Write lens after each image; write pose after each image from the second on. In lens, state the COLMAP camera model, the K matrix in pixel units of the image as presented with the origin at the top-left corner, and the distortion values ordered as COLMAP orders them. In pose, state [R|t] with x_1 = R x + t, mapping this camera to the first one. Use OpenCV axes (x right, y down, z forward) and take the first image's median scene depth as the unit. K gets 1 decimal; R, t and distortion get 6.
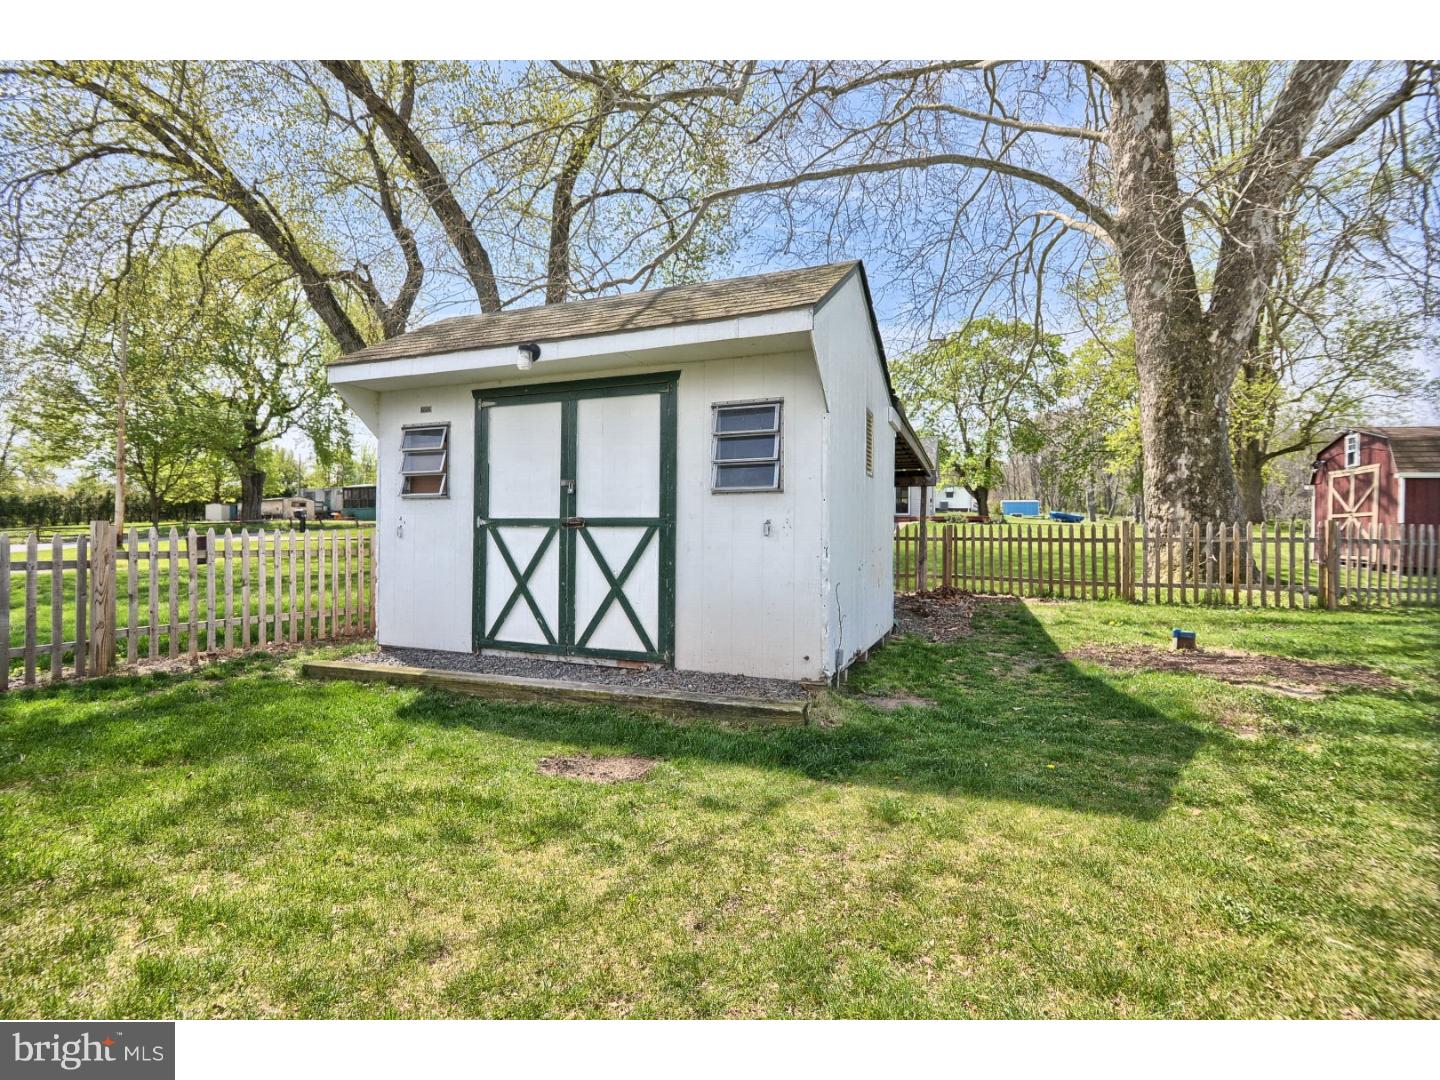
lens RADIAL K [[693.9, 0, 713.4], [0, 693.9, 536.1], [0, 0, 1]] dist [-0.024050, -0.000778]
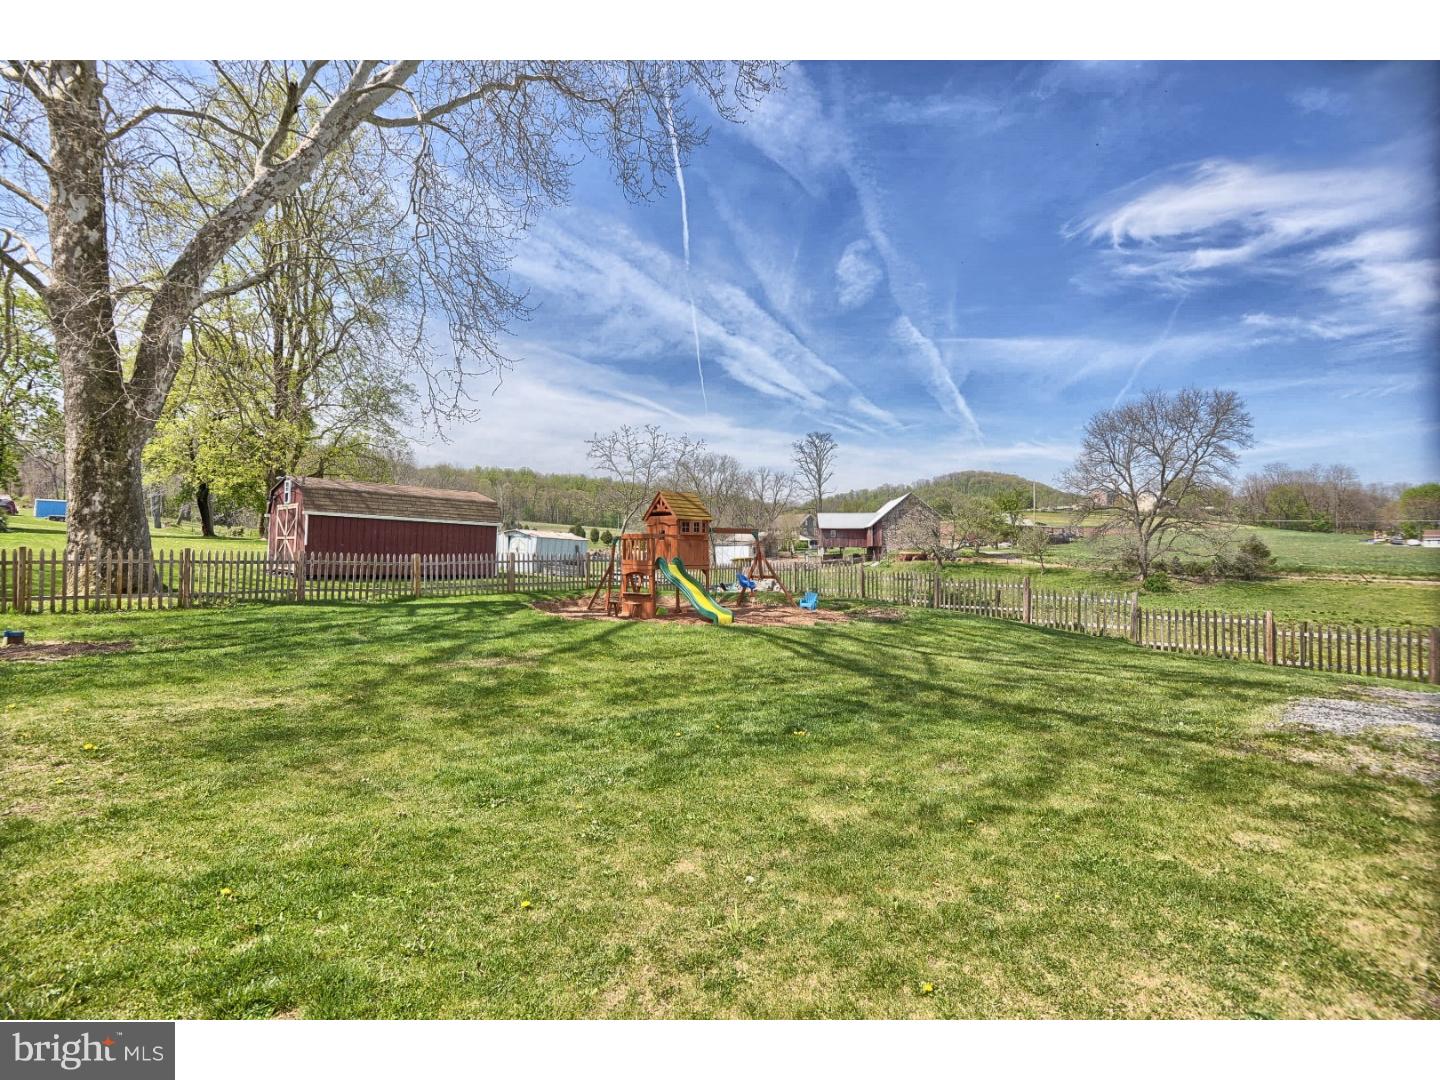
lens RADIAL K [[693.9, 0, 713.4], [0, 693.9, 536.1], [0, 0, 1]] dist [-0.024050, -0.000778]
pose [[0.401097, 0.018536, 0.915848, -0.006165], [-0.010866, 0.999821, -0.015477, -0.032160], [-0.915971, -0.003744, 0.401226, -0.540385]]
